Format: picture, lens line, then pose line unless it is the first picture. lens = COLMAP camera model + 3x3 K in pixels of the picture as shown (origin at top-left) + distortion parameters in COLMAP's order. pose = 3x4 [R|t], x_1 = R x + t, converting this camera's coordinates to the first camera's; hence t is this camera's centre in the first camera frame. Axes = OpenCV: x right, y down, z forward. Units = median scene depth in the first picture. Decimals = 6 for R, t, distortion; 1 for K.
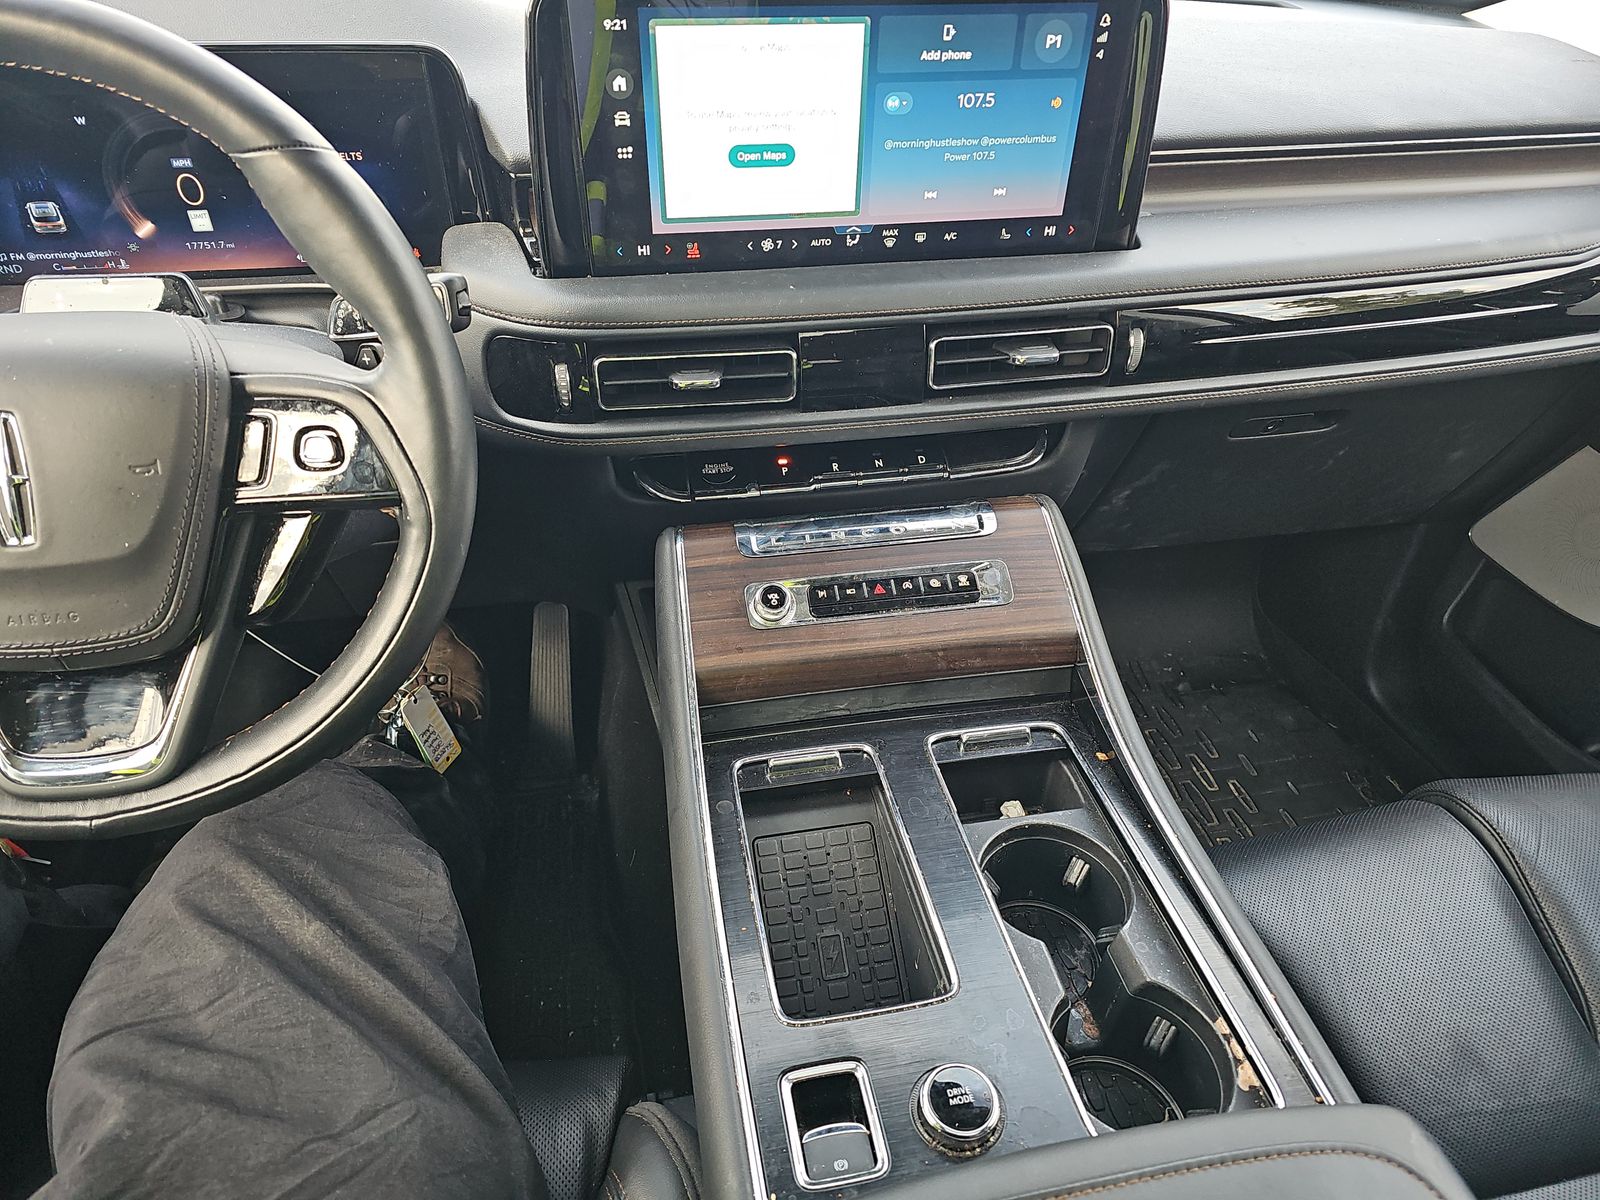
lens RADIAL K [[1051.7, 0, 804.7], [0, 1051.7, 595.8], [0, 0, 1]] dist [0.030882, -0.011132]
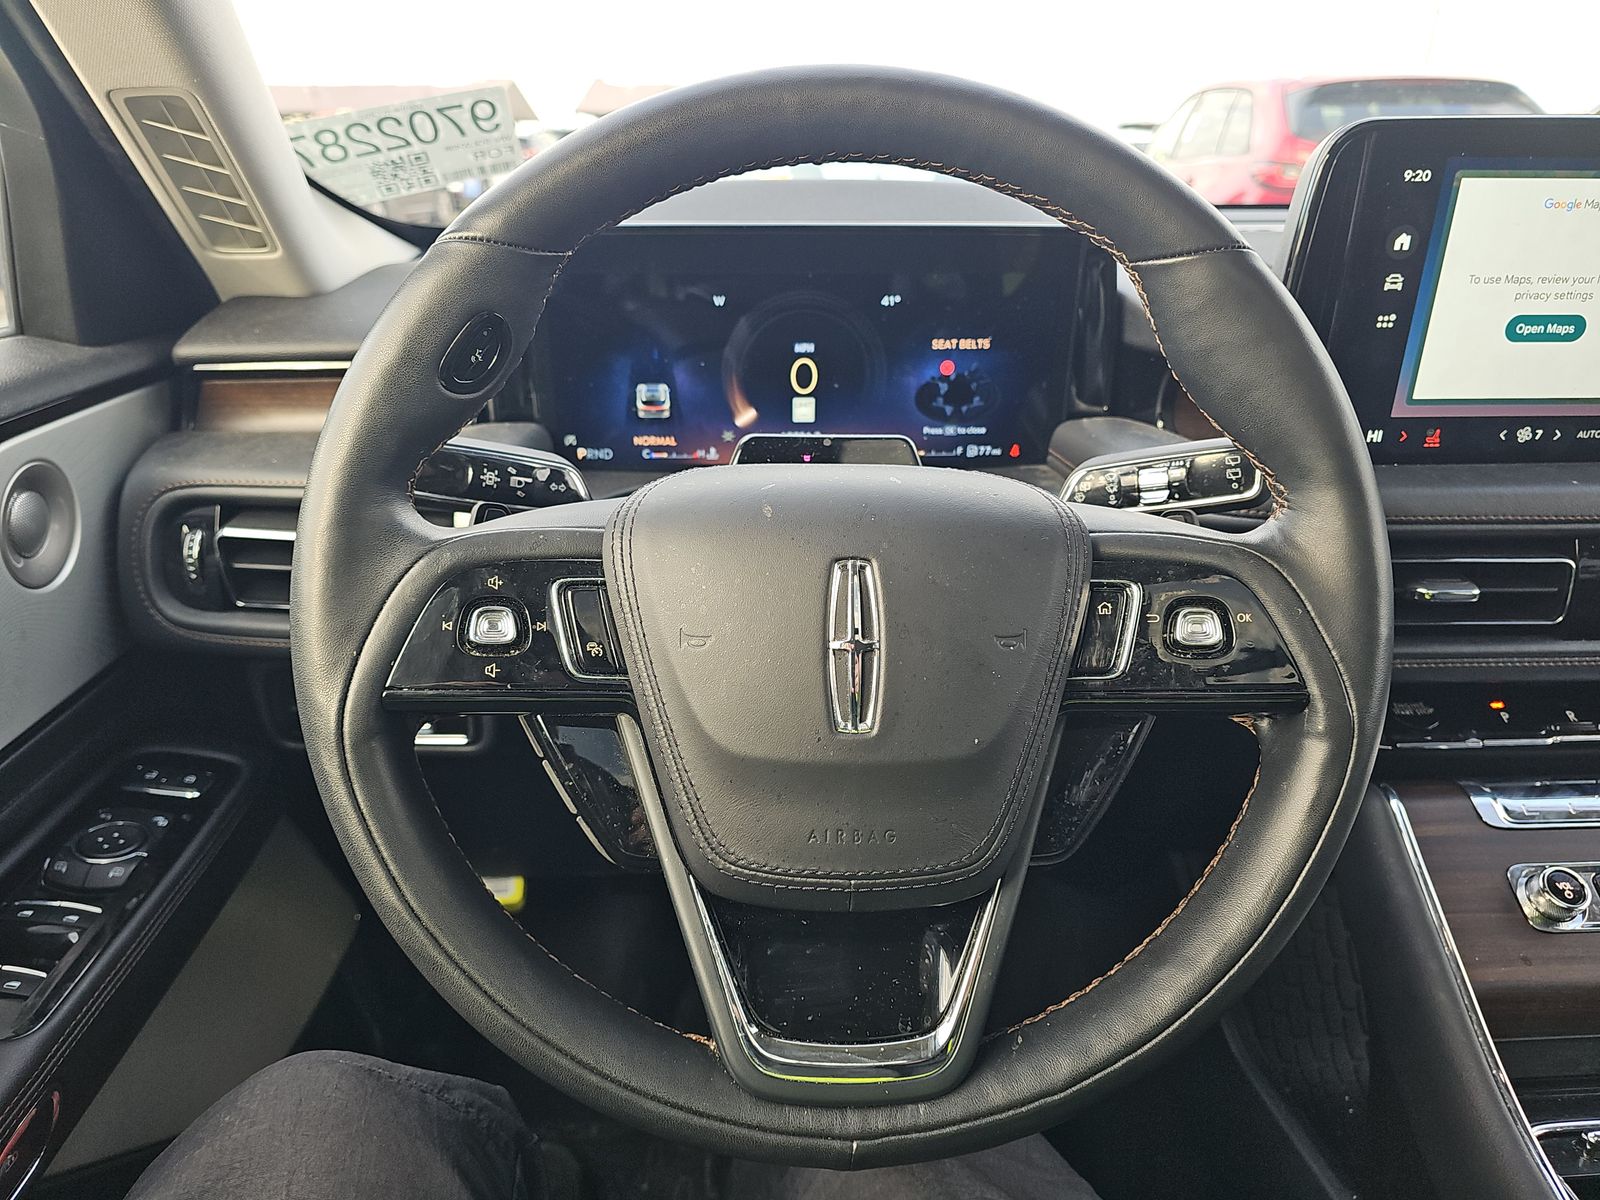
lens RADIAL K [[1051.7, 0, 793.4], [0, 1051.7, 595.2], [0, 0, 1]] dist [0.030882, -0.011132]
pose [[0.990778, 0.039873, -0.129492, -0.481869], [-0.072318, 0.963824, -0.256540, 0.036374], [0.114579, 0.263539, 0.957820, 0.186308]]
